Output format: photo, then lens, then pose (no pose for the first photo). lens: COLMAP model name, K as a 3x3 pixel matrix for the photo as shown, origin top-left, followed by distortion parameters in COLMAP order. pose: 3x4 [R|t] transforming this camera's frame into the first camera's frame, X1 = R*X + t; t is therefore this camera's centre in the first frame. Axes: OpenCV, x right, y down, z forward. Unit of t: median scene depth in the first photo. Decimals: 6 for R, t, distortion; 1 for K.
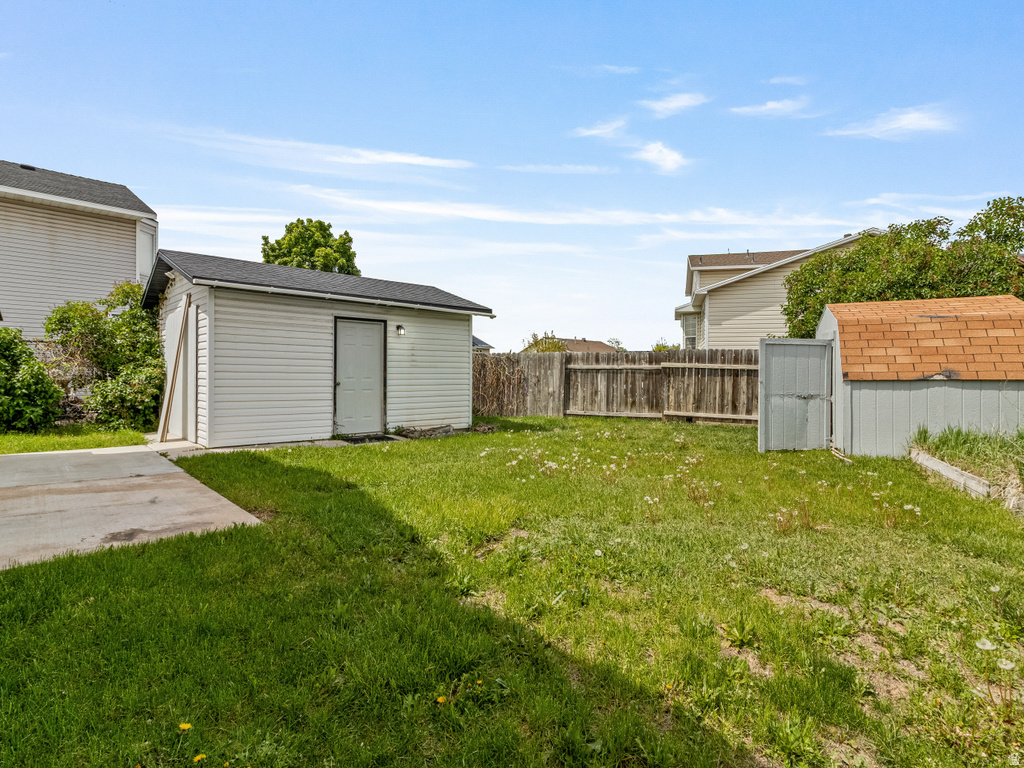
lens RADIAL K [[537.3, 0, 515.7], [0, 537.3, 378.0], [0, 0, 1]] dist [0.004012, -0.000355]
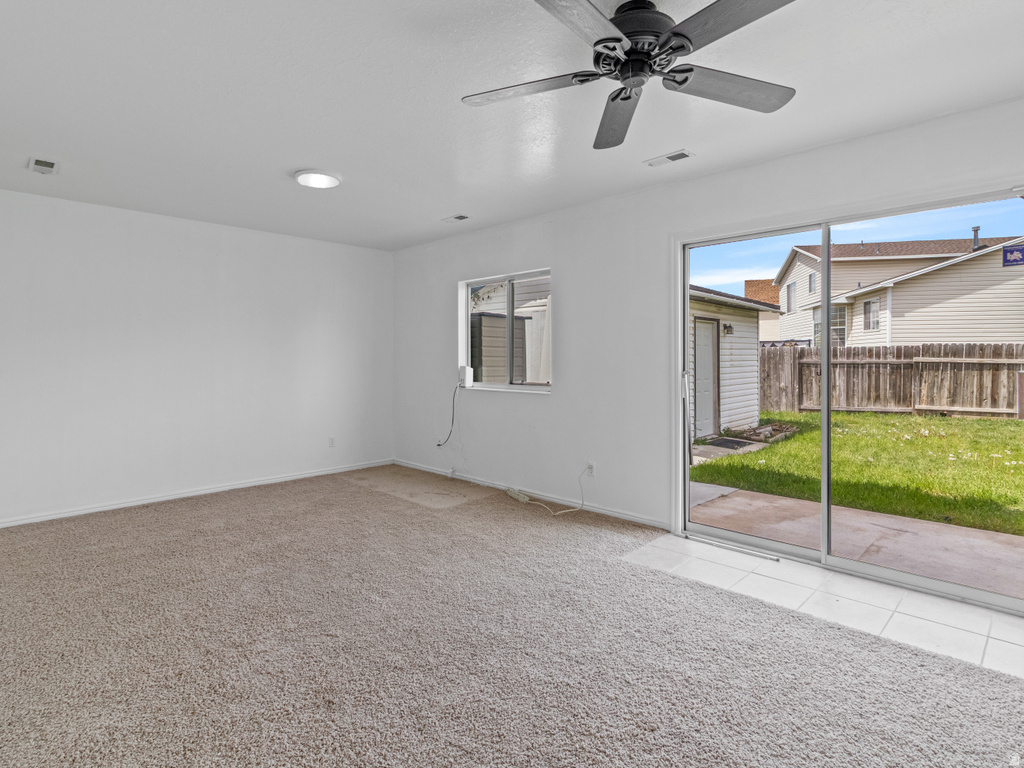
lens RADIAL K [[537.3, 0, 511.1], [0, 537.3, 359.7], [0, 0, 1]] dist [0.004012, -0.000355]
pose [[0.997980, -0.010317, 0.062688, -0.562332], [0.010690, 0.999927, -0.005630, -0.027262], [-0.062626, 0.006289, 0.998017, 0.042039]]
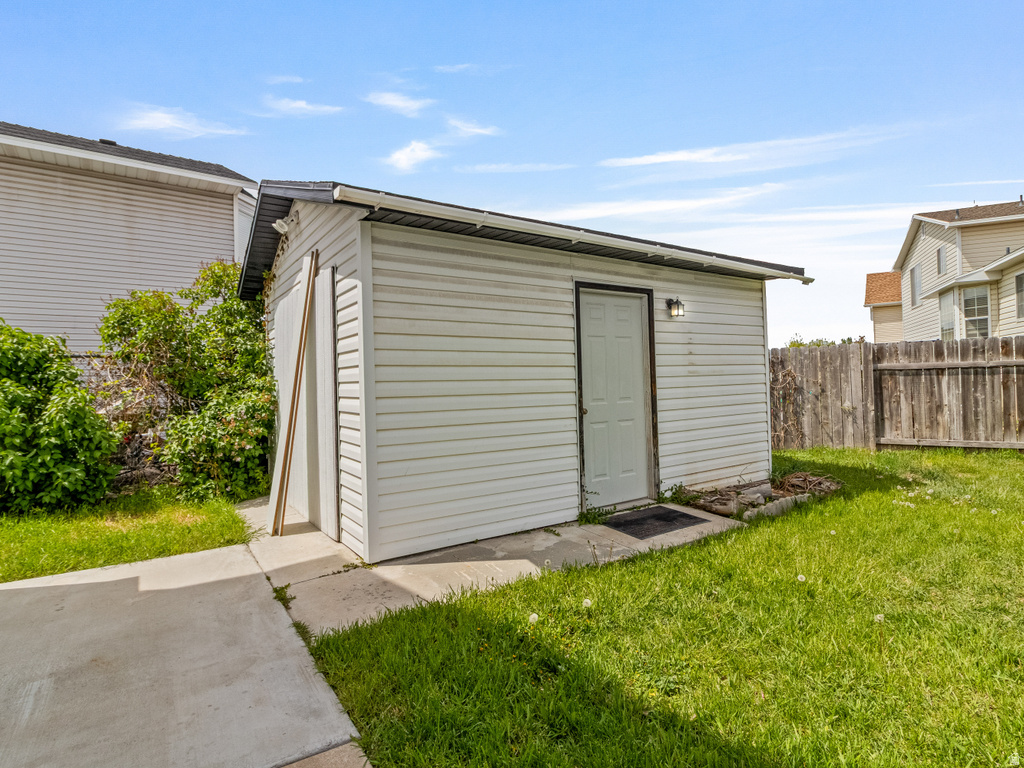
lens RADIAL K [[537.3, 0, 516.6], [0, 537.3, 376.4], [0, 0, 1]] dist [0.004012, -0.000355]
pose [[0.988383, -0.035949, -0.147669, -0.246918], [0.033150, 0.999222, -0.021374, -0.011318], [0.148323, 0.016230, 0.988806, 0.371627]]
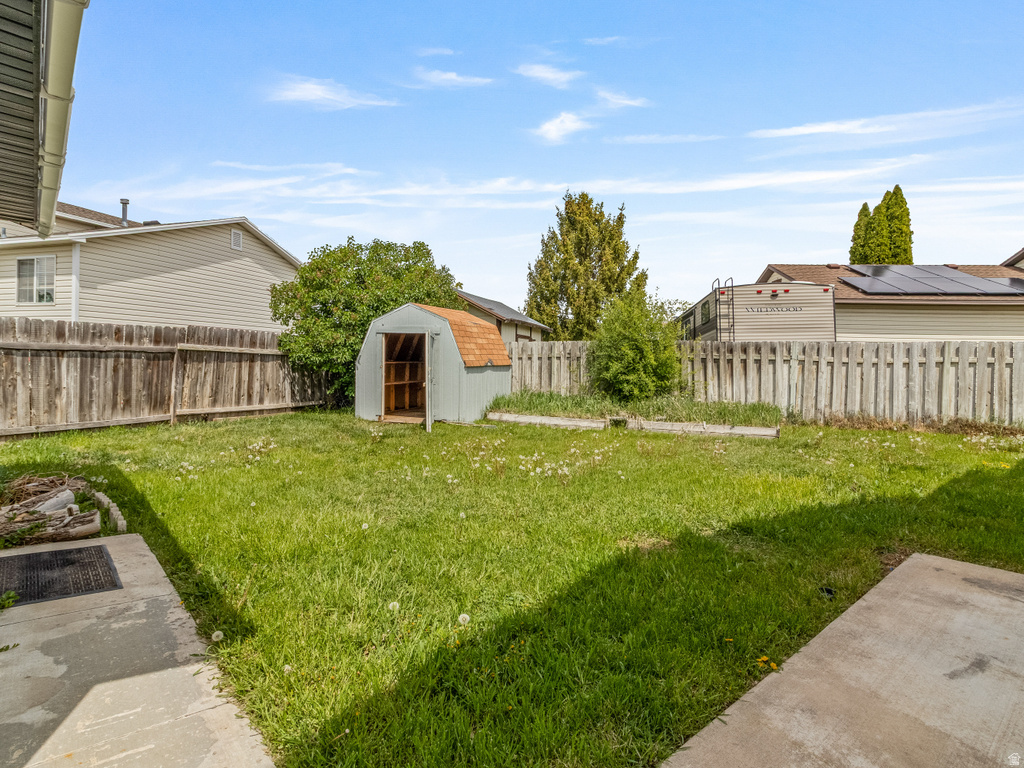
lens RADIAL K [[537.3, 0, 512.7], [0, 537.3, 360.3], [0, 0, 1]] dist [0.004012, -0.000355]
pose [[0.015209, -0.005768, 0.999868, -0.458286], [-0.007736, 0.999953, 0.005887, -0.013597], [-0.999854, -0.007824, 0.015164, 0.556758]]
